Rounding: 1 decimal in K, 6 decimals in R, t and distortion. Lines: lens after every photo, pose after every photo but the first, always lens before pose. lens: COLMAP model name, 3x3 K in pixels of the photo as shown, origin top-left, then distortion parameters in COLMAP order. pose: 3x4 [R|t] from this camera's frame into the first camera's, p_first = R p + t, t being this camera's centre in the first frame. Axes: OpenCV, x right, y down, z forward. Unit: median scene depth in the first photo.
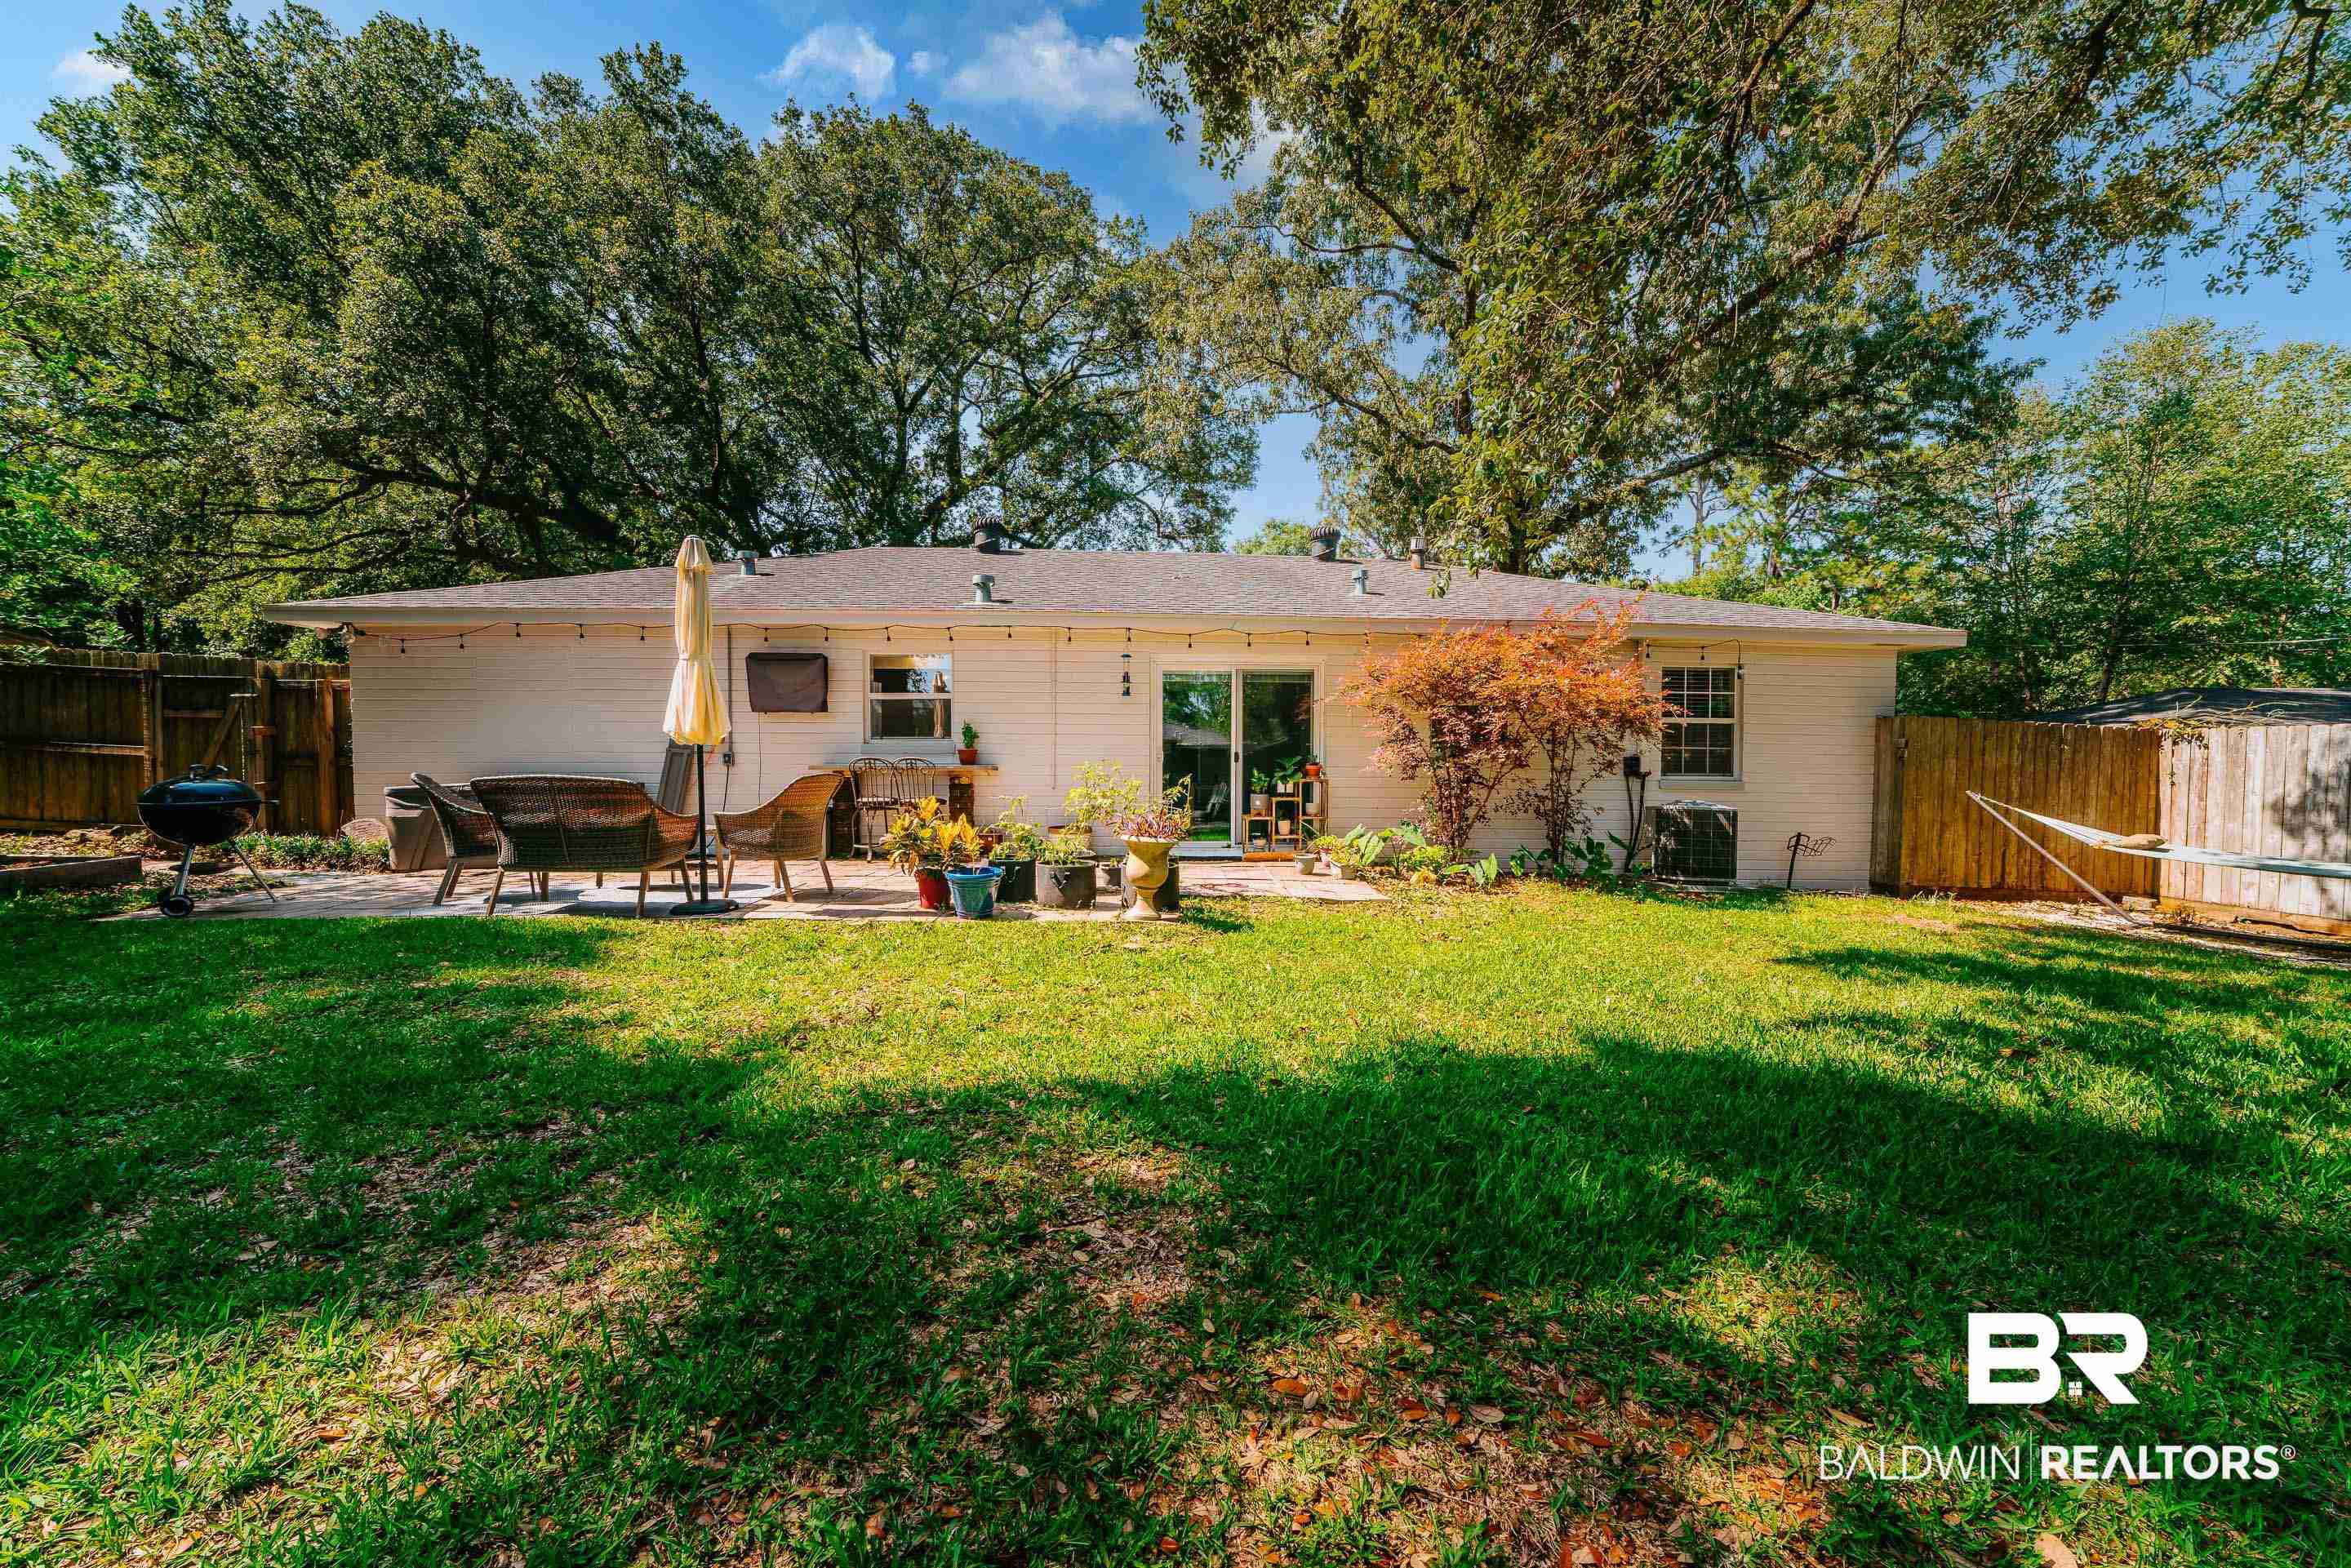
lens RADIAL K [[901.1, 0, 1177.6], [0, 901.1, 793.3], [0, 0, 1]] dist [-0.025822, 0.008948]
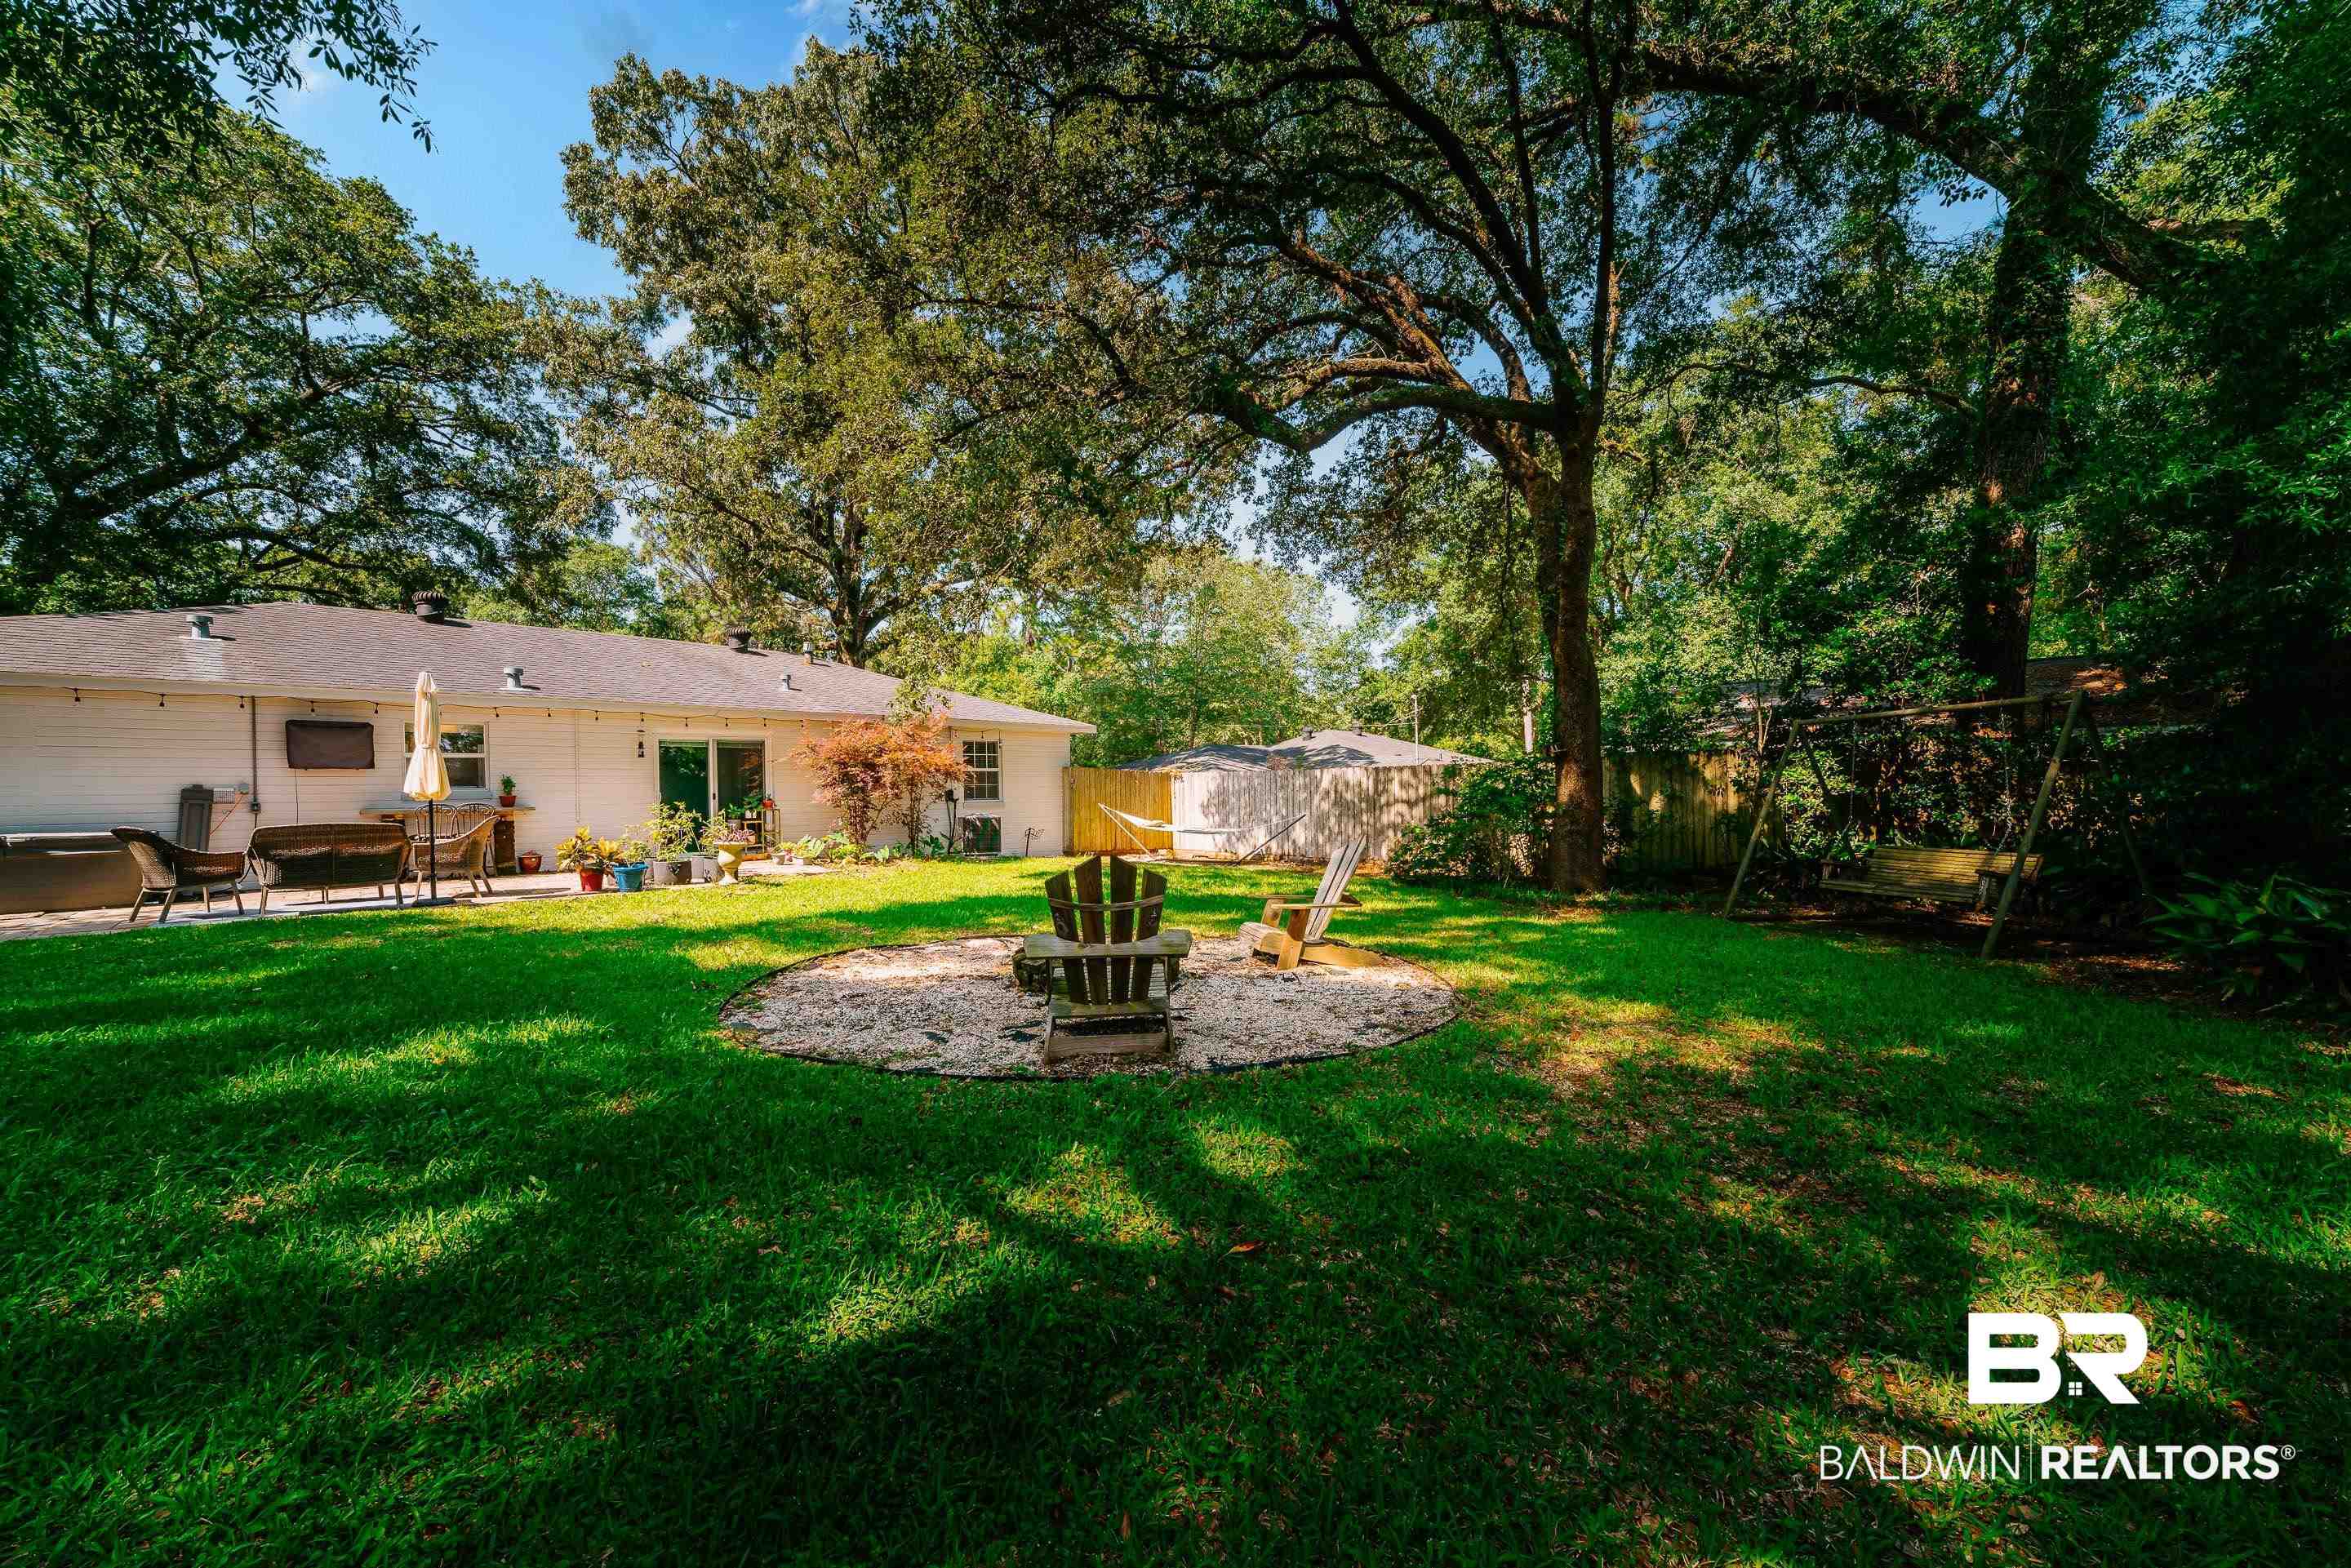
lens RADIAL K [[901.1, 0, 1177.6], [0, 901.1, 793.3], [0, 0, 1]] dist [-0.025822, 0.008948]
pose [[0.738665, -0.022640, 0.673692, -0.393598], [0.038851, 0.999204, -0.009019, -0.000387], [-0.672952, 0.032835, 0.738957, -0.683479]]
